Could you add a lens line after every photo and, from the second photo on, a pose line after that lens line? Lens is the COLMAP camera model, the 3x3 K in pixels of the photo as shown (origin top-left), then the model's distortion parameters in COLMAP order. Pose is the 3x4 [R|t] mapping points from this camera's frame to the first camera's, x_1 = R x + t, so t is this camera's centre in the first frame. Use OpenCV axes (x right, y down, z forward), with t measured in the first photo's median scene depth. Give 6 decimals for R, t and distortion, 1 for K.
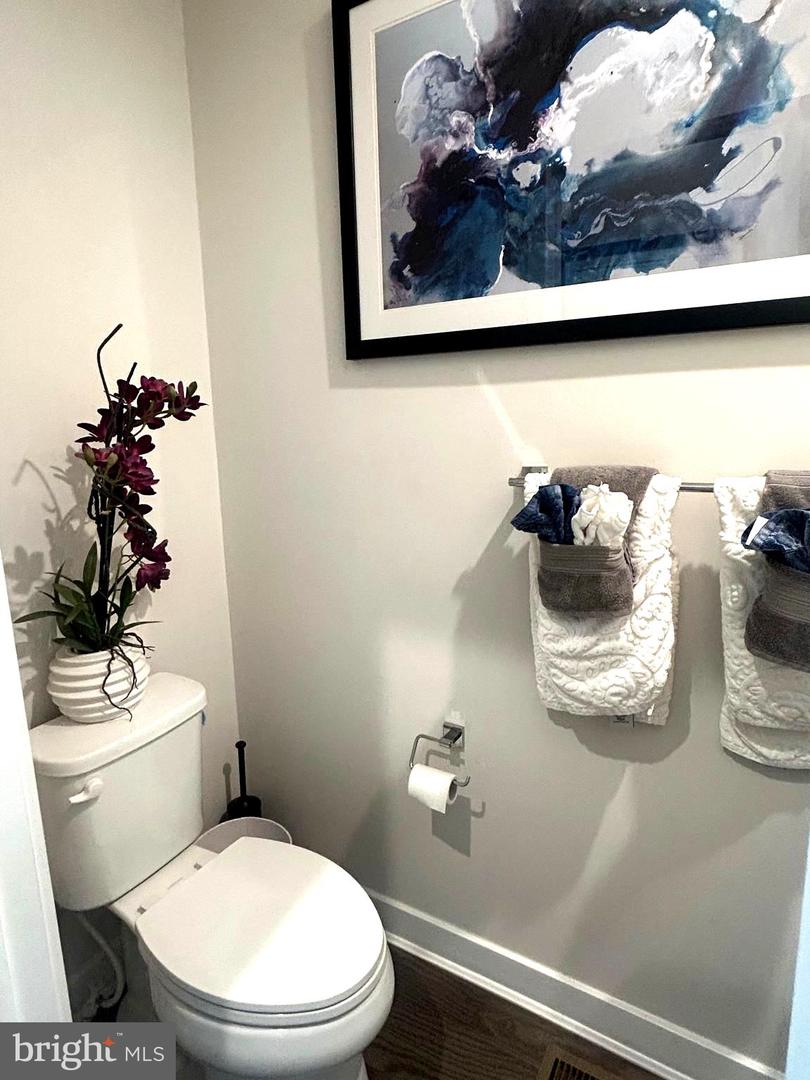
lens RADIAL K [[614.0, 0, 405.0], [0, 614.0, 540.0], [0, 0, 1]] dist [-0.000586, 0.011740]
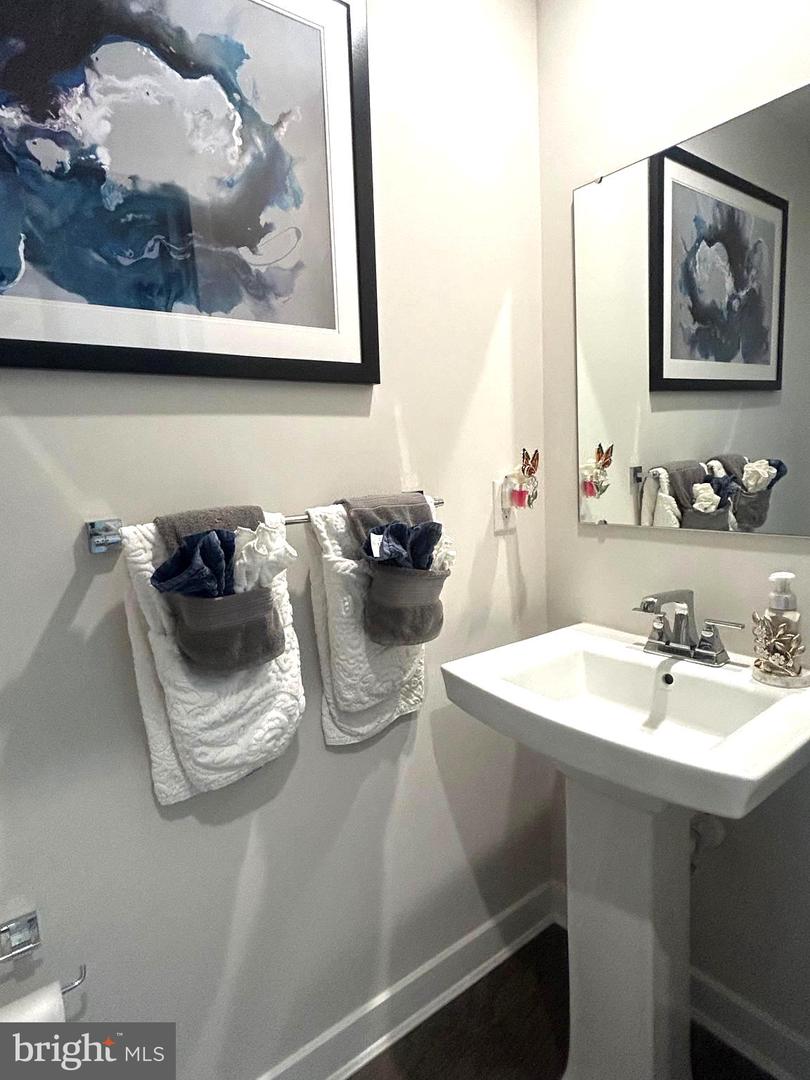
lens RADIAL K [[614.0, 0, 405.0], [0, 614.0, 540.0], [0, 0, 1]] dist [-0.000586, 0.011740]
pose [[0.381780, -0.125621, 0.915677, -0.440720], [0.212987, 0.976014, 0.045096, -0.055726], [-0.899378, 0.177811, 0.399378, 0.385285]]
